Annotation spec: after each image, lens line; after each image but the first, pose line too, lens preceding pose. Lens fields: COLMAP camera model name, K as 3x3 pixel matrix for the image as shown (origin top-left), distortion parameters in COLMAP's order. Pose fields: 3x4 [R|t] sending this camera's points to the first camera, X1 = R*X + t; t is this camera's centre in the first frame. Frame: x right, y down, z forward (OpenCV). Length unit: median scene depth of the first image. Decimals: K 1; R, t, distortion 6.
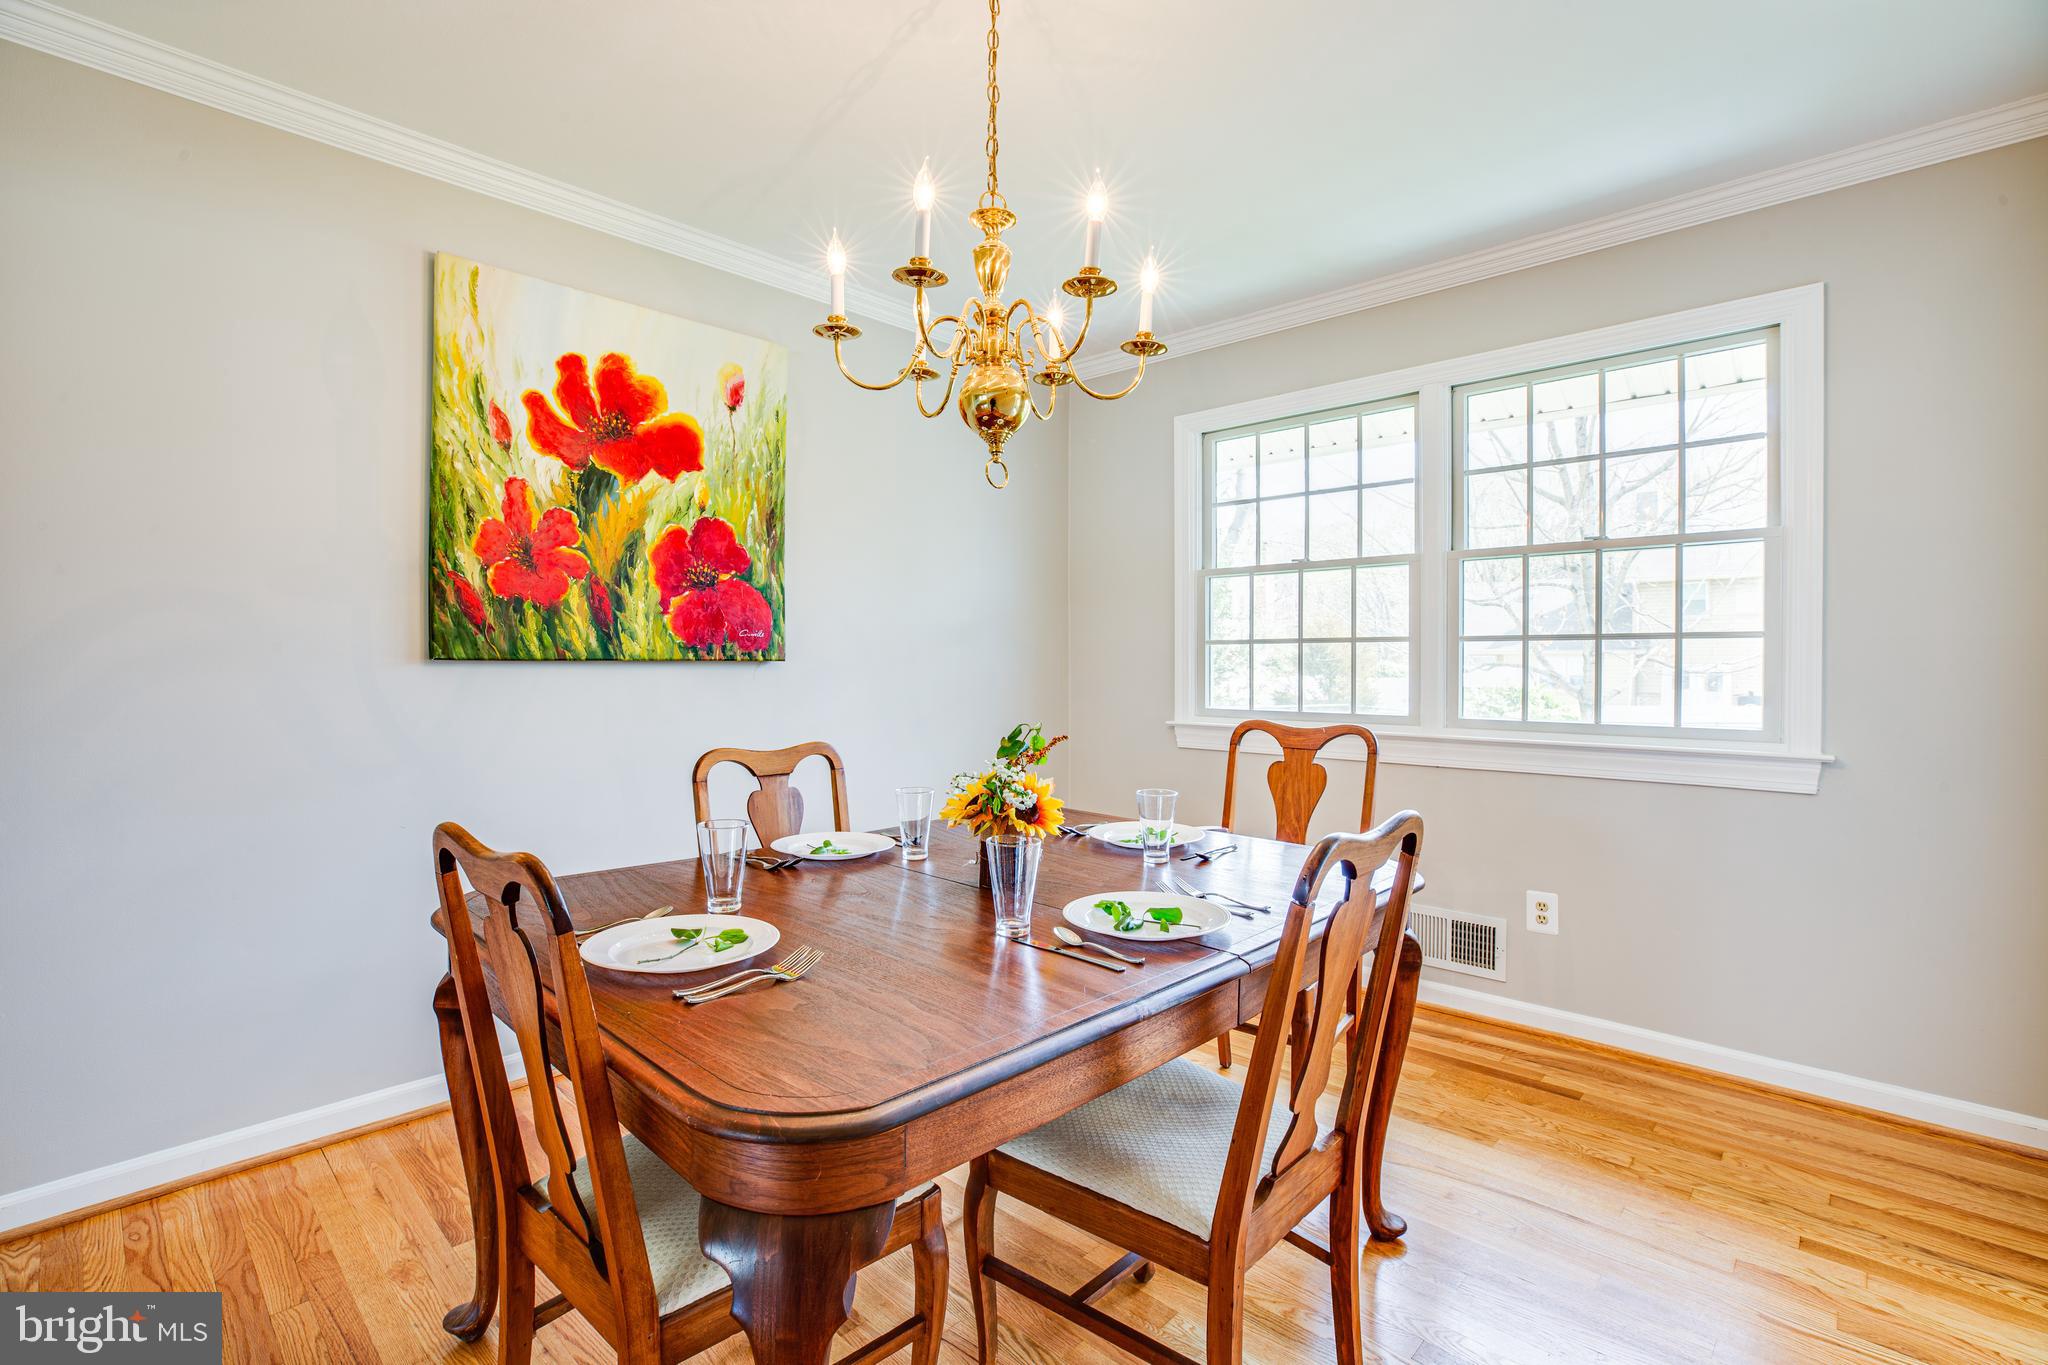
lens RADIAL K [[940.2, 0, 1024.5], [0, 940.2, 672.9], [0, 0, 1]] dist [-0.027974, 0.000800]
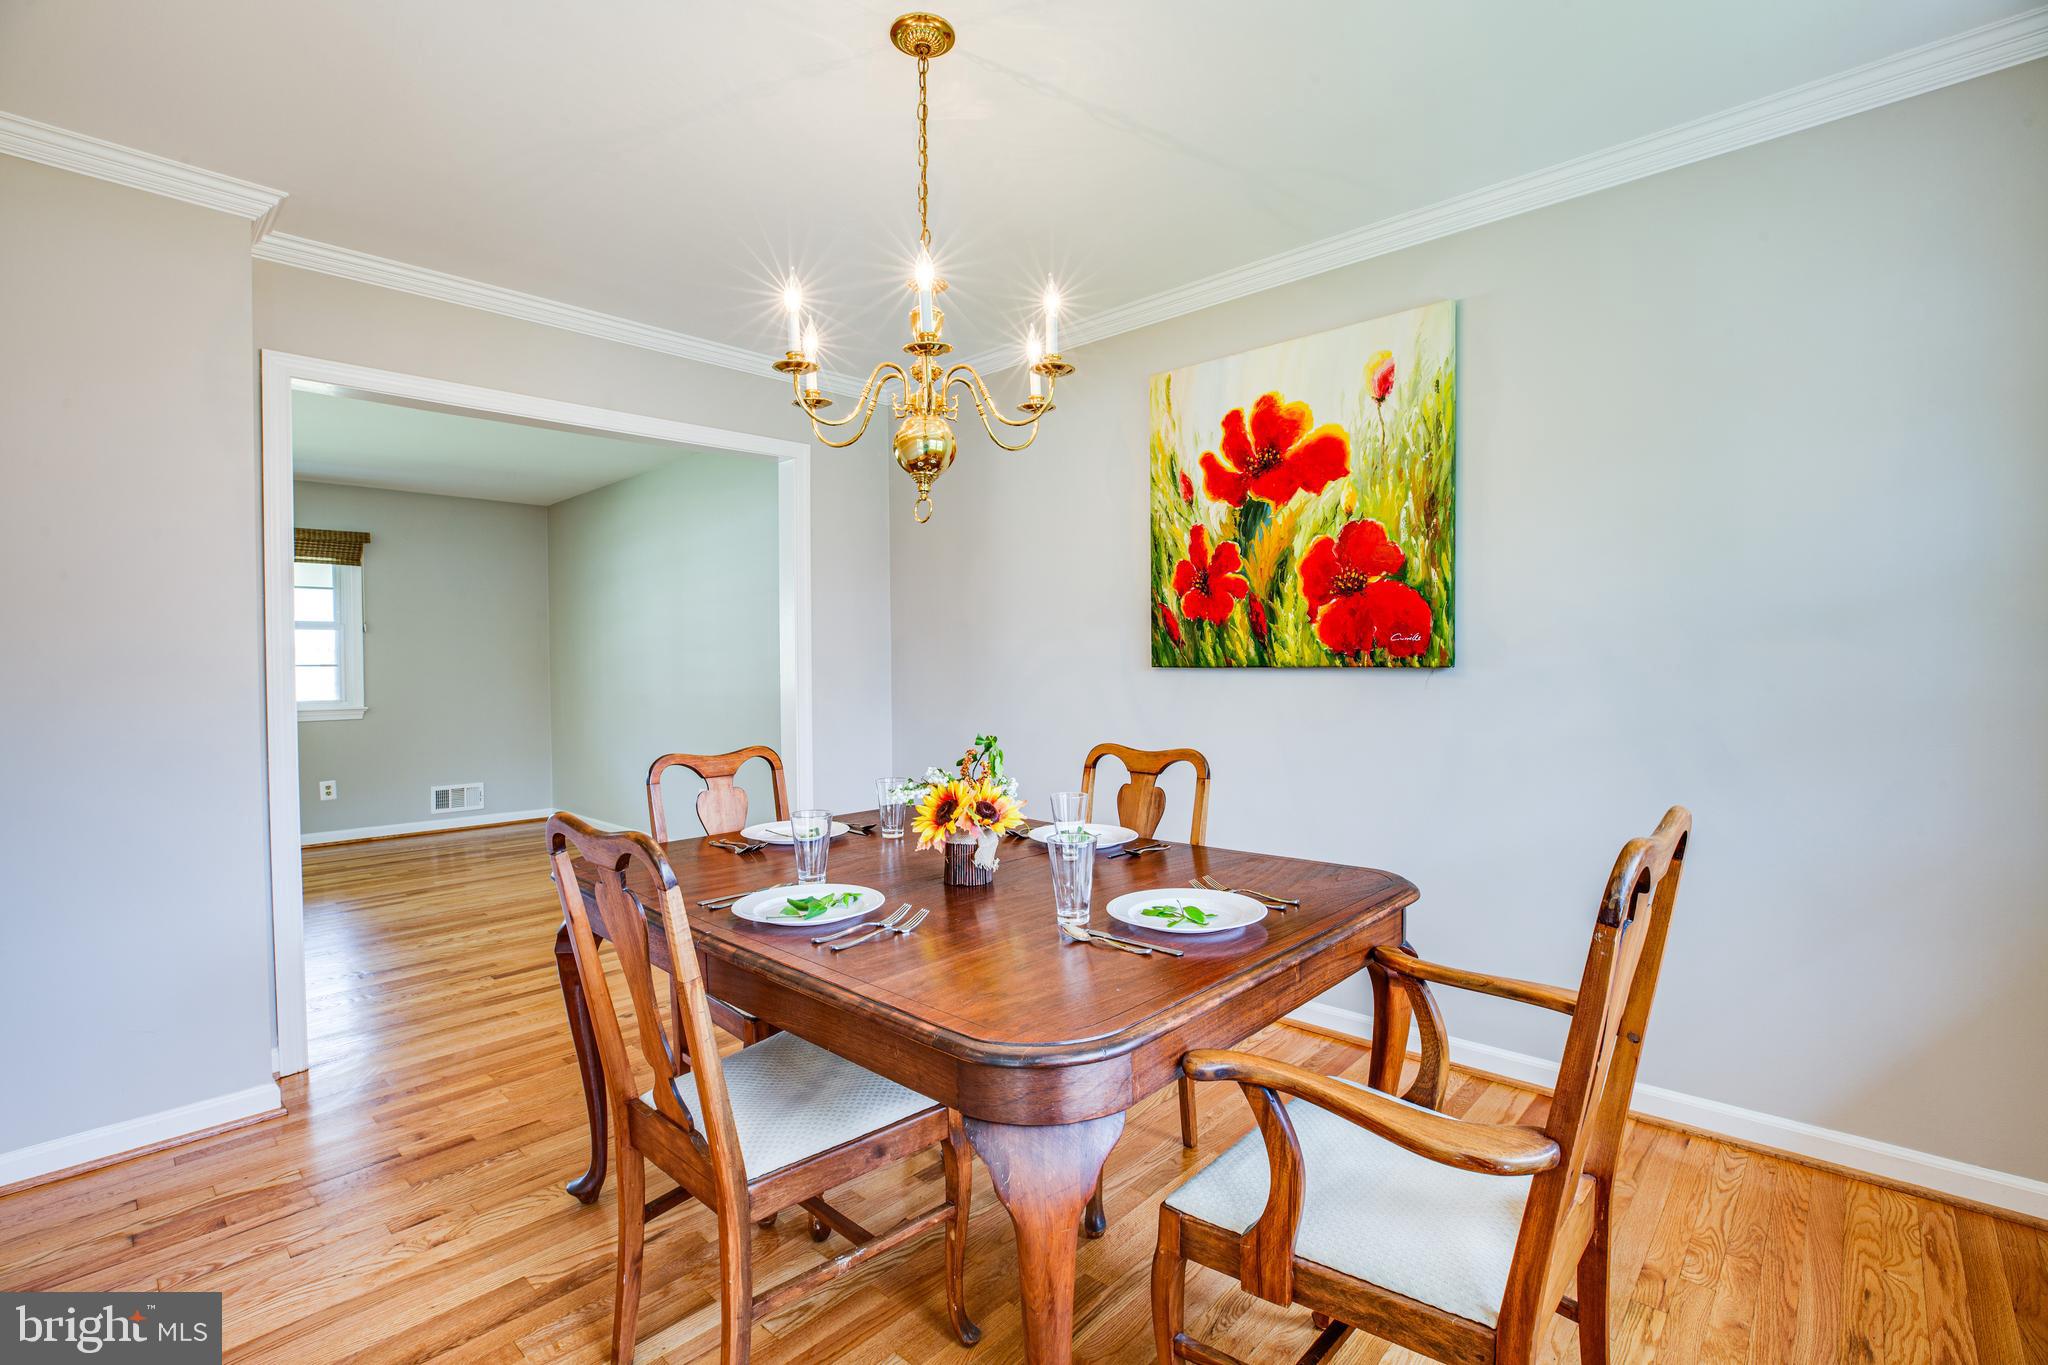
lens RADIAL K [[940.2, 0, 1024.5], [0, 940.2, 672.9], [0, 0, 1]] dist [-0.027974, 0.000800]
pose [[0.007271, 0.012550, -0.999895, 0.686112], [-0.004374, 0.999912, 0.012519, -0.019125], [0.999964, 0.004283, 0.007326, 0.692754]]
